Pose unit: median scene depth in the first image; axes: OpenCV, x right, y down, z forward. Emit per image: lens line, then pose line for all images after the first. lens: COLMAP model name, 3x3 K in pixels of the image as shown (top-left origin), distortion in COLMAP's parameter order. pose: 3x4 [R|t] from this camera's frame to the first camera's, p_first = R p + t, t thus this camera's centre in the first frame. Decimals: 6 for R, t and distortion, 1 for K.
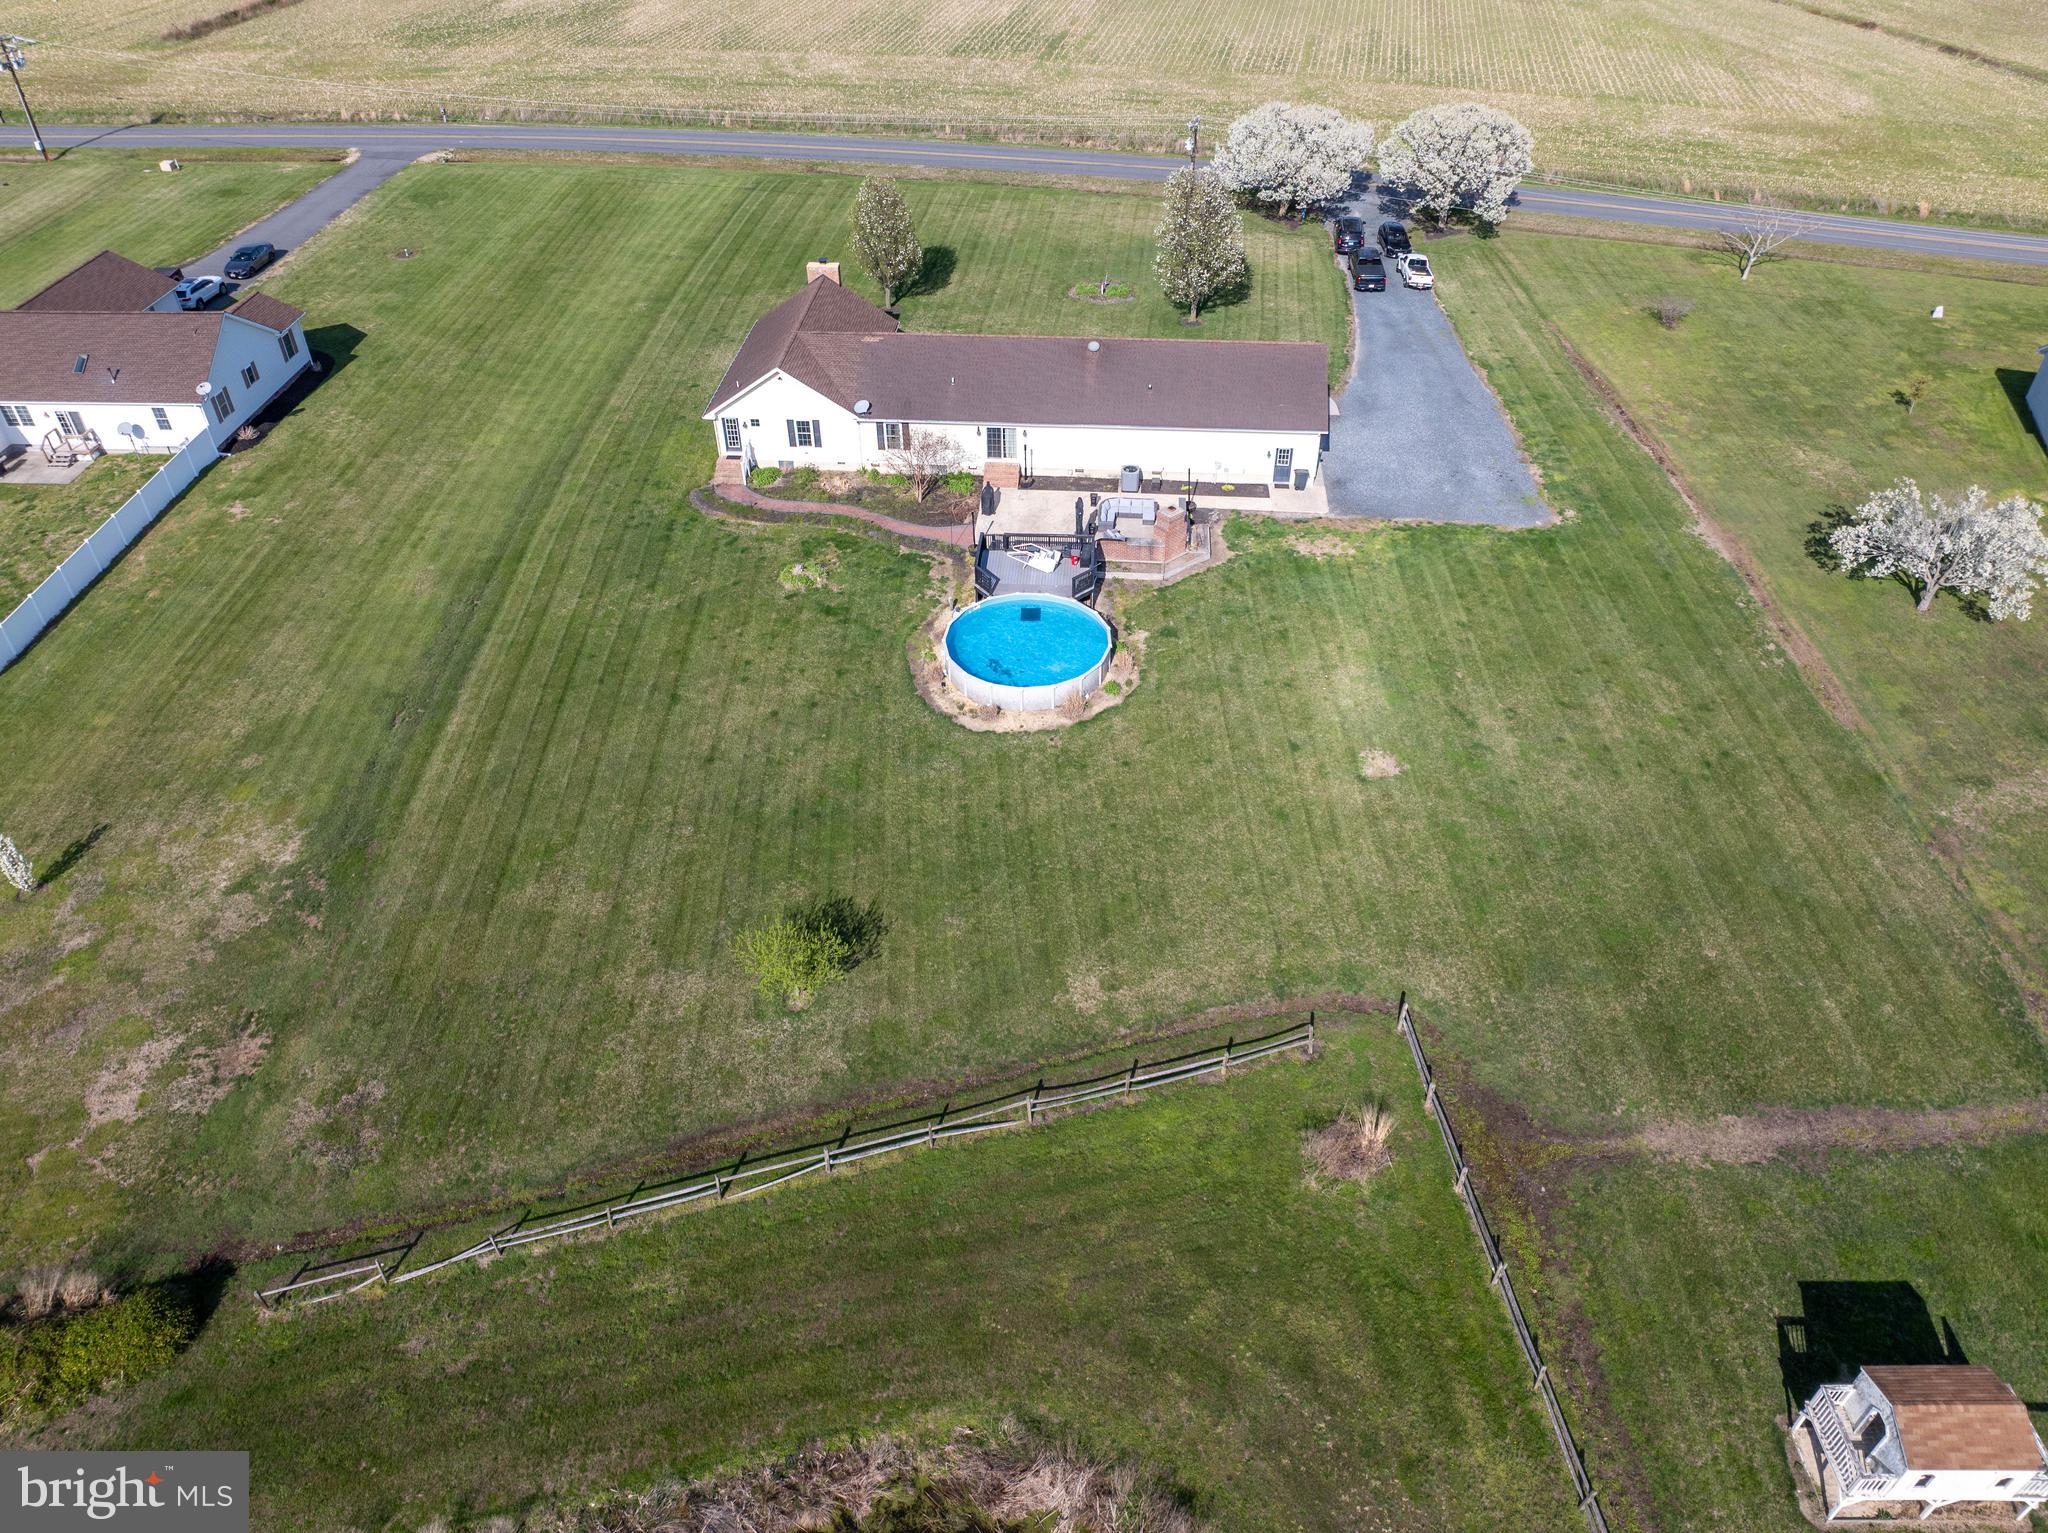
lens RADIAL K [[1448.7, 0, 1029.8], [0, 1448.7, 757.9], [0, 0, 1]] dist [-0.043982, 0.008639]
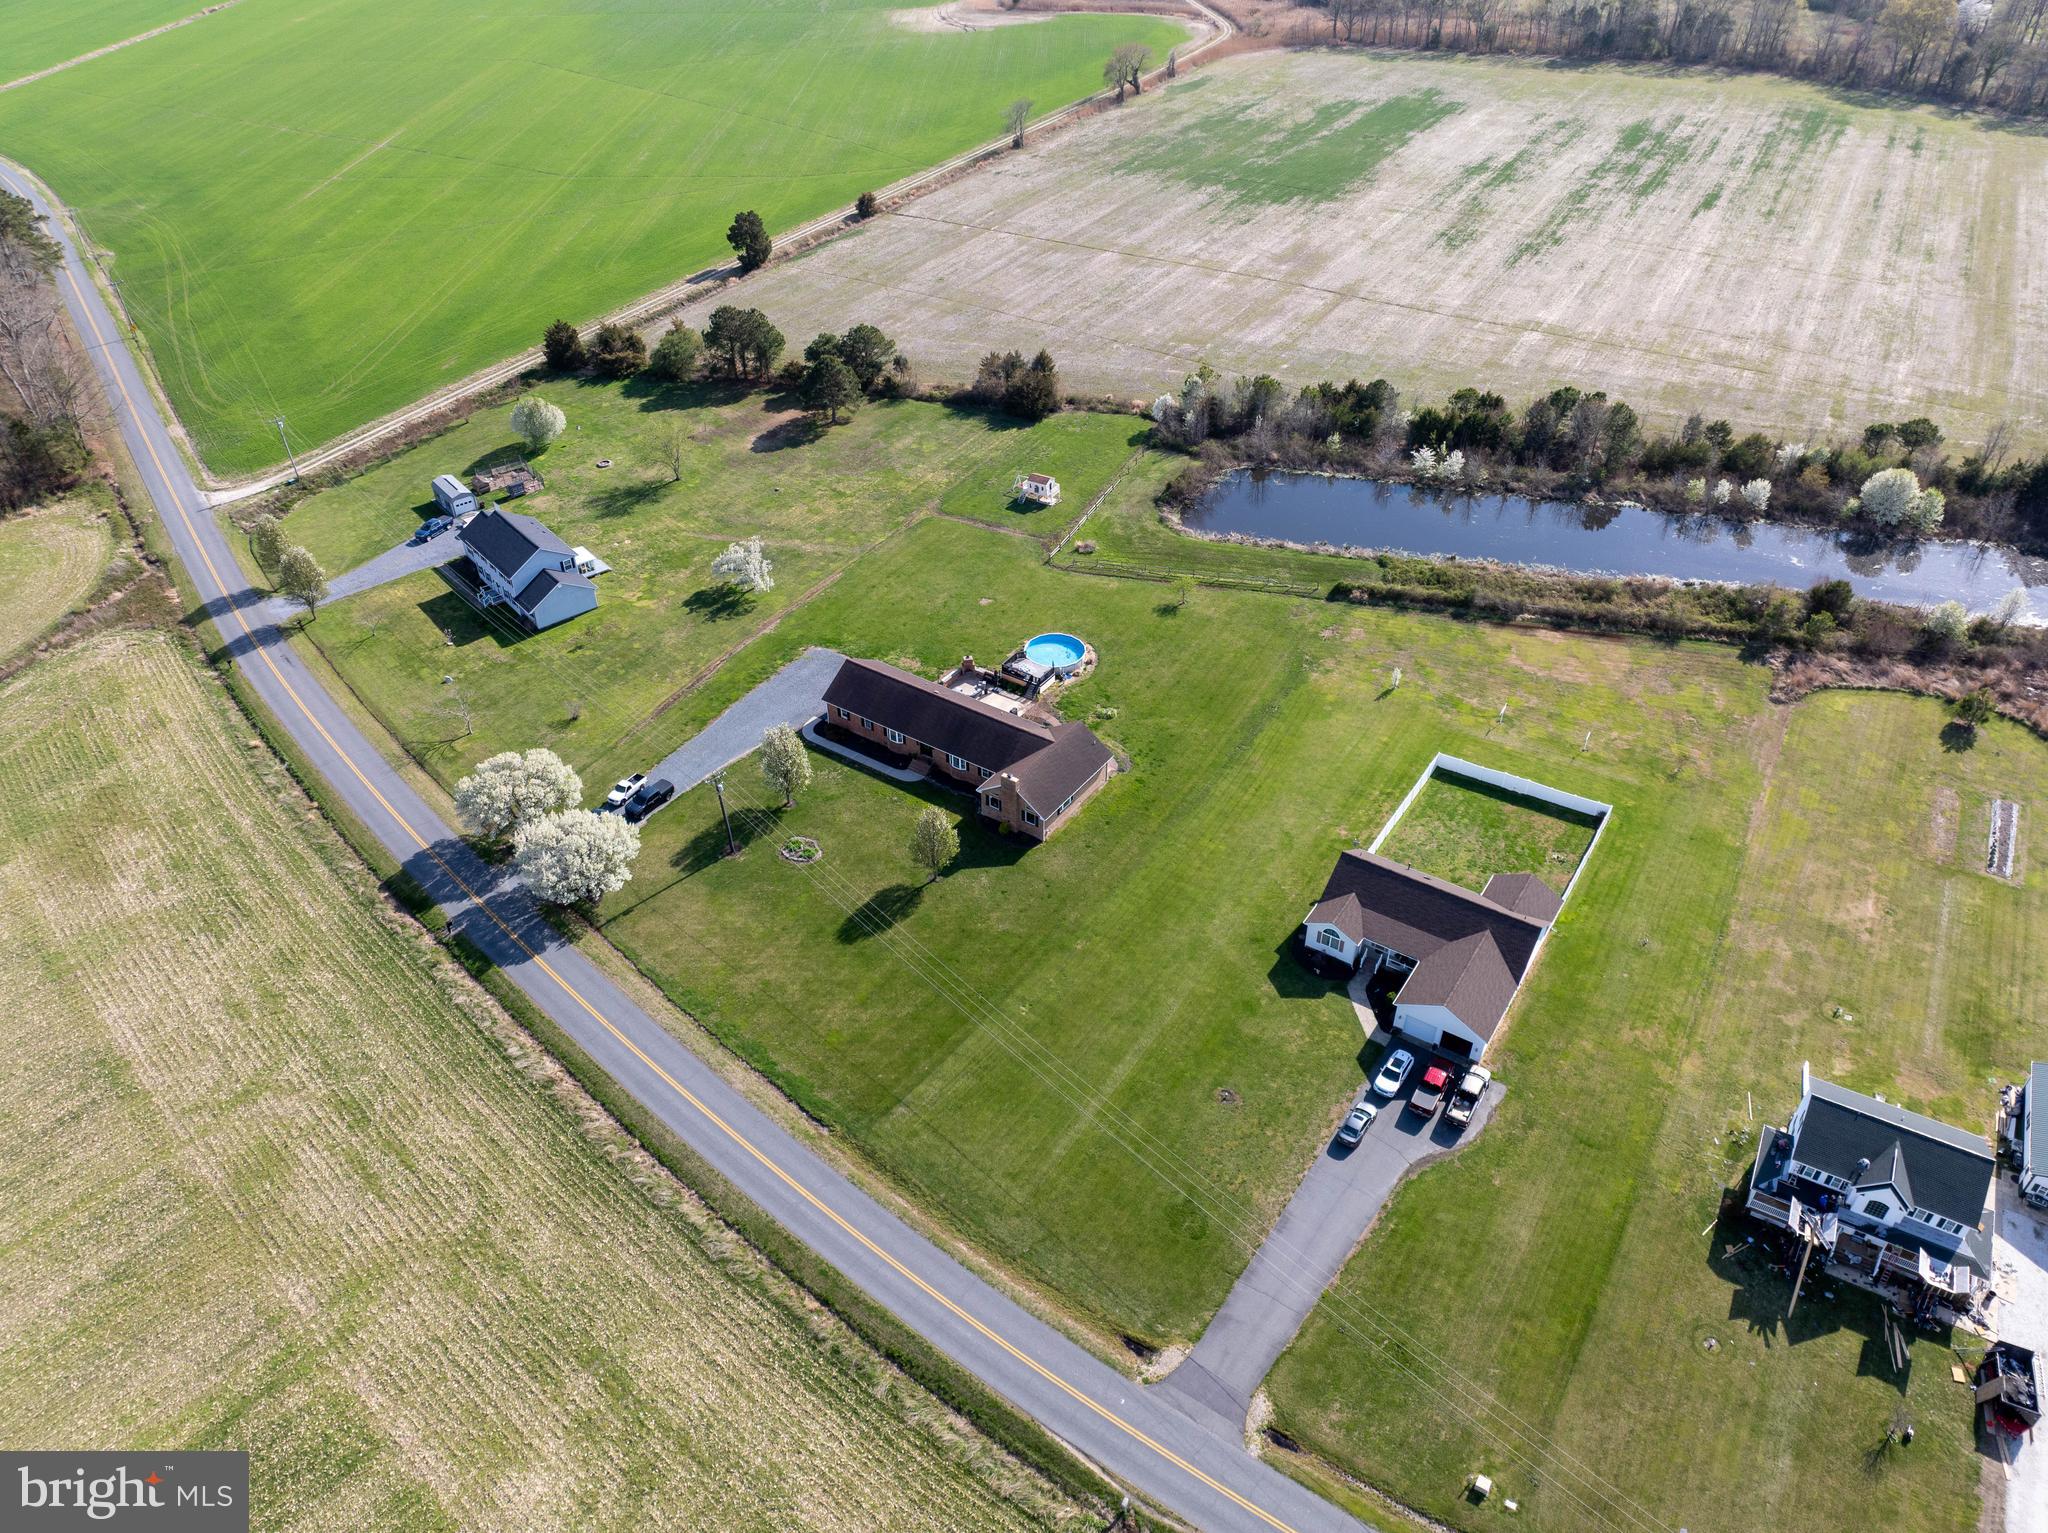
lens RADIAL K [[1448.7, 0, 1027.7], [0, 1448.7, 761.7], [0, 0, 1]] dist [-0.043982, 0.008639]
pose [[-0.863607, -0.293138, 0.410188, -1.021313], [0.329796, 0.286920, 0.899395, -2.237139], [-0.381337, 0.912002, -0.151110, 1.458217]]
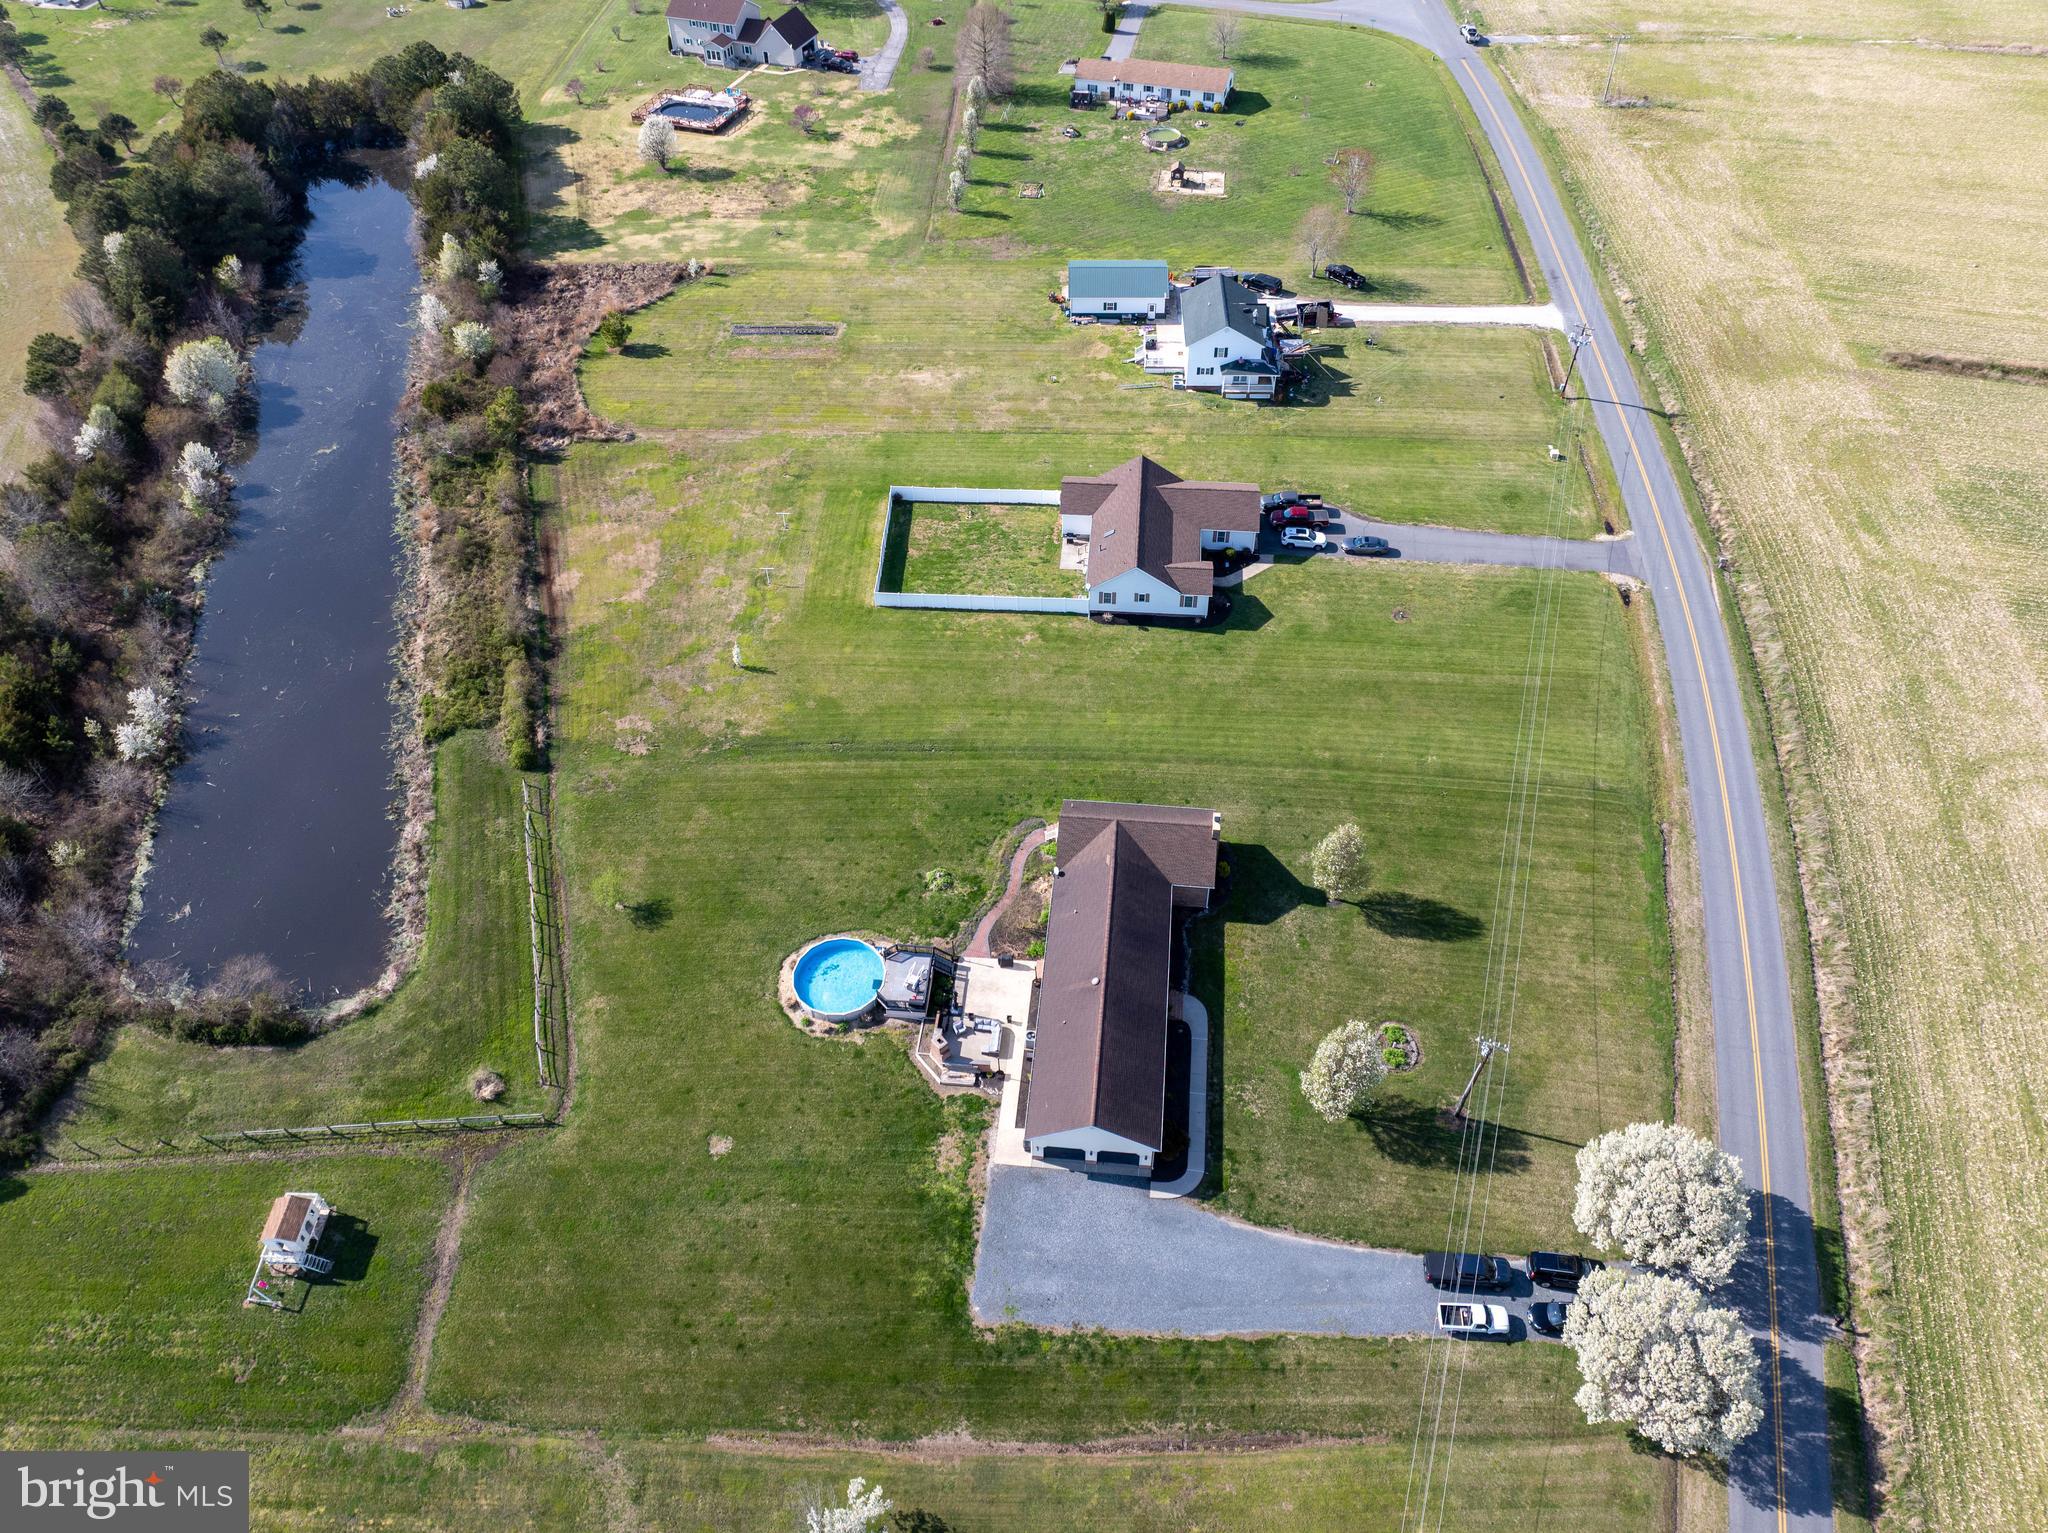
lens RADIAL K [[1448.7, 0, 1028.3], [0, 1448.7, 761.8], [0, 0, 1]] dist [-0.043982, 0.008639]
pose [[-0.025077, 0.729137, -0.683908, 0.926213], [-0.622165, 0.524101, 0.581575, -1.273806], [0.782485, 0.440087, 0.440501, 0.244976]]
